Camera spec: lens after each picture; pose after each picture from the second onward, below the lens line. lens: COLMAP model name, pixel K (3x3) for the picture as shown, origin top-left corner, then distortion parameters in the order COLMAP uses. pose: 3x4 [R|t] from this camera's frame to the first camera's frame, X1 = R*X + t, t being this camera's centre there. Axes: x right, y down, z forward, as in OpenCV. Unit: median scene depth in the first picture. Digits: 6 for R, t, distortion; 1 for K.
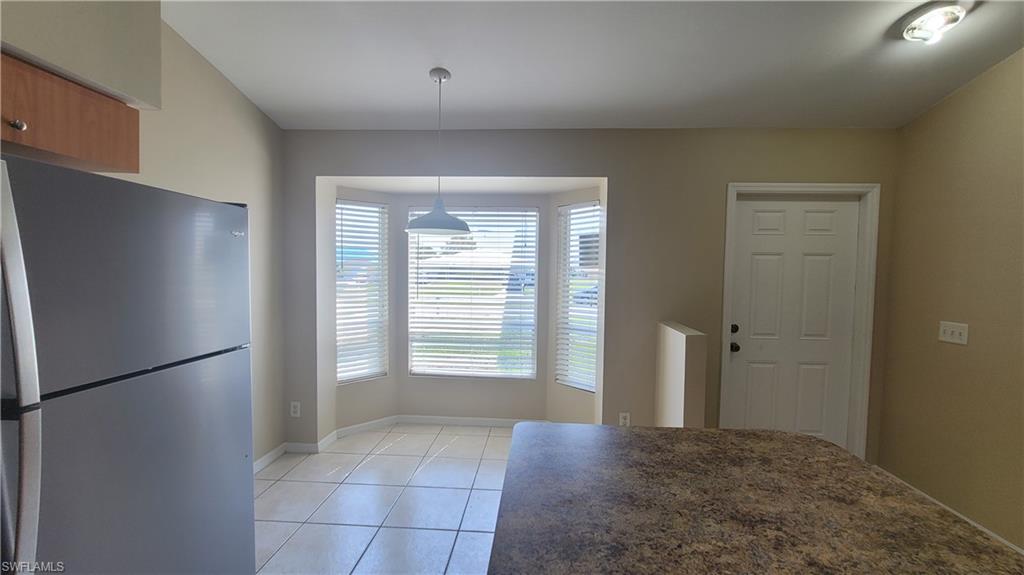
lens RADIAL K [[416.3, 0, 513.0], [0, 416.3, 293.7], [0, 0, 1]] dist [-0.003886, 0.000416]
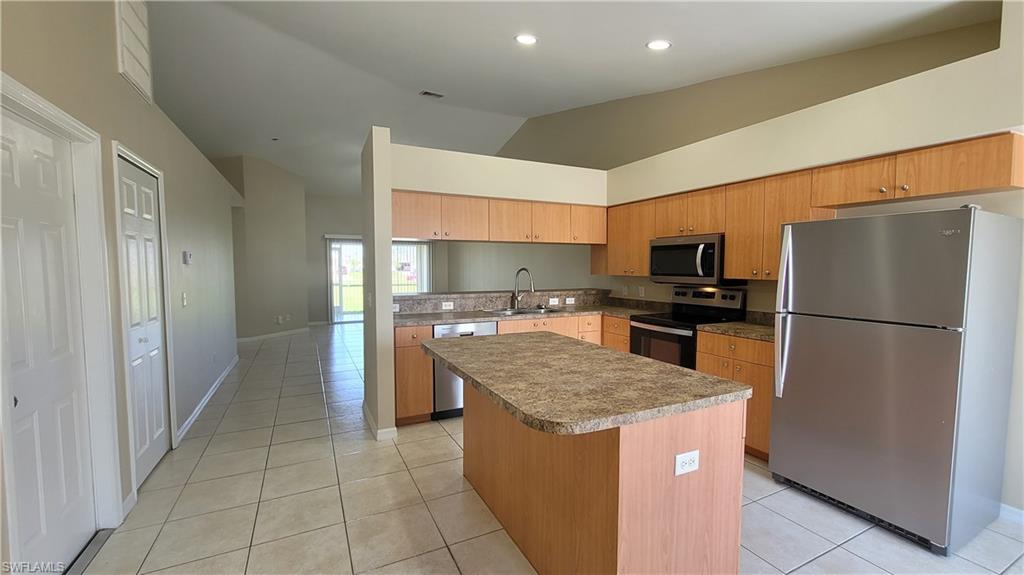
lens RADIAL K [[416.3, 0, 513.0], [0, 416.3, 293.7], [0, 0, 1]] dist [-0.003886, 0.000416]
pose [[-0.864469, 0.015225, -0.502456, 1.471329], [-0.040489, 0.994185, 0.099785, -0.052670], [0.501053, 0.106605, -0.858825, 2.033020]]
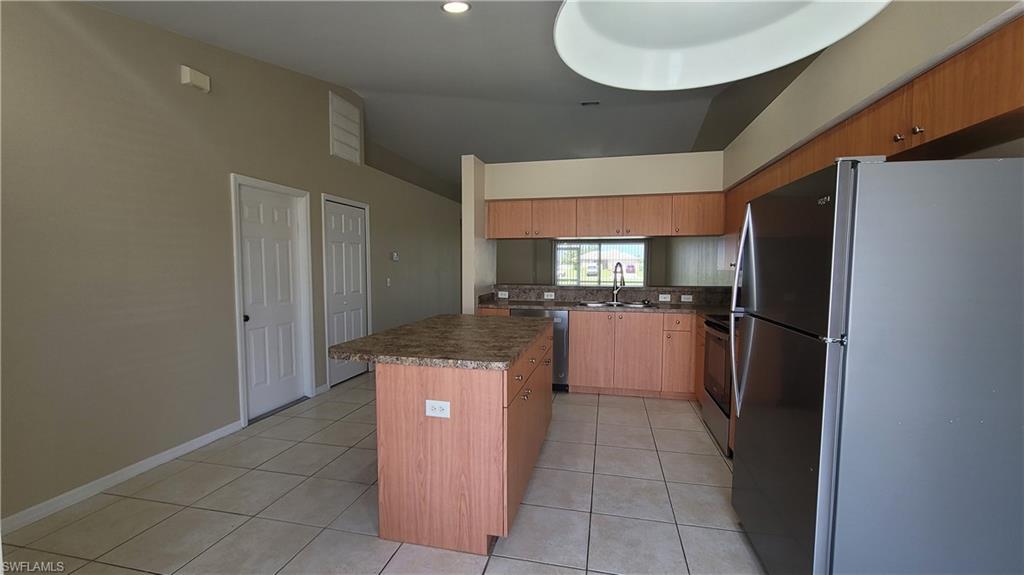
lens RADIAL K [[420.9, 0, 521.1], [0, 420.9, 294.8], [0, 0, 1]] dist [0.001009, 0.000167]
pose [[-0.986799, -0.027937, 0.159522, -0.292659], [-0.008532, 0.992609, 0.121060, -0.077076], [-0.161725, 0.118101, -0.979743, 2.809642]]
